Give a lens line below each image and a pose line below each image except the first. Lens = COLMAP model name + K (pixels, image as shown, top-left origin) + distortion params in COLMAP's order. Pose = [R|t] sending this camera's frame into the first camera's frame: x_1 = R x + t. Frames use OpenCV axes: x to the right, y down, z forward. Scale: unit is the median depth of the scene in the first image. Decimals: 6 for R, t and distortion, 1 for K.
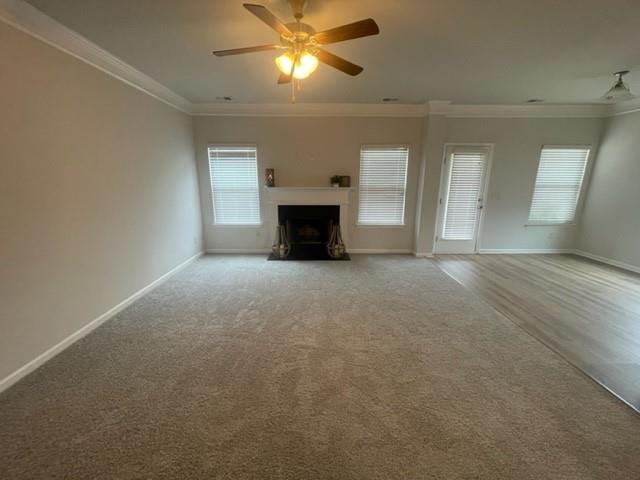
lens RADIAL K [[258.7, 0, 320.7], [0, 258.7, 241.2], [0, 0, 1]] dist [-0.002468, 0.000745]
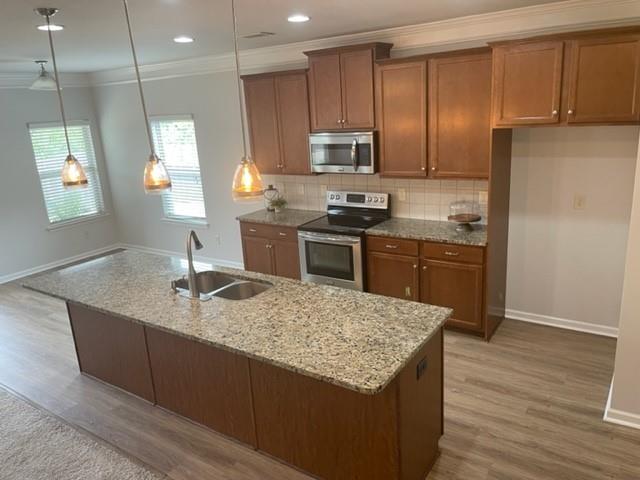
lens RADIAL K [[488.6, 0, 321.1], [0, 488.6, 238.1], [0, 0, 1]] dist [0.042410, -0.036426]
pose [[0.567330, -0.249614, 0.784748, 0.131201], [0.257517, 0.958937, 0.118849, -0.004387], [-0.782190, 0.134660, 0.608313, -0.491764]]
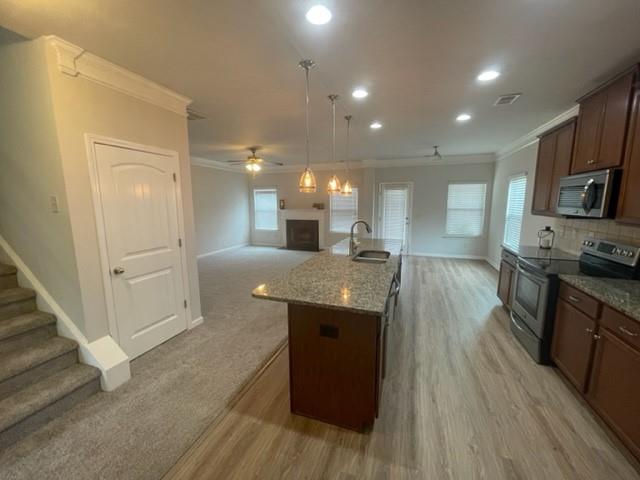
lens RADIAL K [[258.7, 0, 320.4], [0, 258.7, 242.9], [0, 0, 1]] dist [-0.002468, 0.000745]
pose [[0.936582, 0.048634, -0.347058, 0.694721], [-0.077482, 0.994553, -0.069726, 0.129813], [0.341777, 0.092195, 0.935248, -0.583795]]
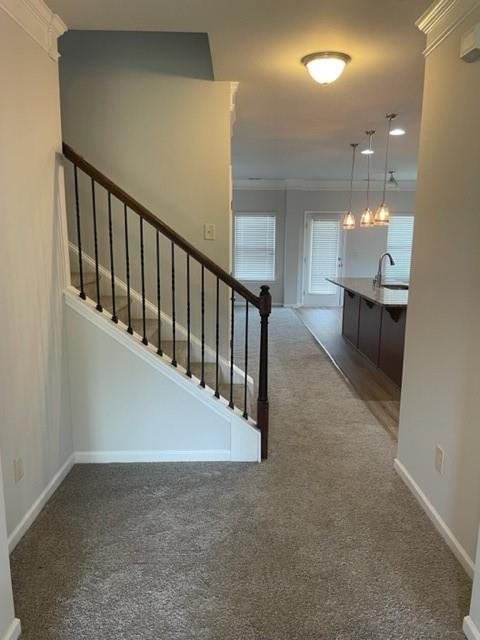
lens RADIAL K [[488.6, 0, 239.5], [0, 488.6, 324.2], [0, 0, 1]] dist [0.042410, -0.036426]
pose [[0.999957, 0.007797, -0.005105, 0.188968], [-0.008133, 0.997542, -0.069594, 0.293918], [0.004550, 0.069633, 0.997562, -1.194051]]
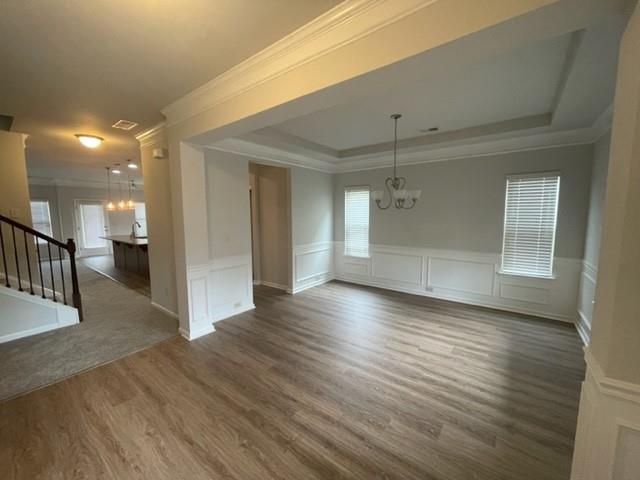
lens RADIAL K [[258.7, 0, 321.5], [0, 258.7, 239.3], [0, 0, 1]] dist [-0.002468, 0.000745]
pose [[0.619767, -0.089212, 0.779699, 0.087534], [0.200025, 0.978662, -0.047018, 0.377697], [-0.758867, 0.185099, 0.624387, -1.550937]]
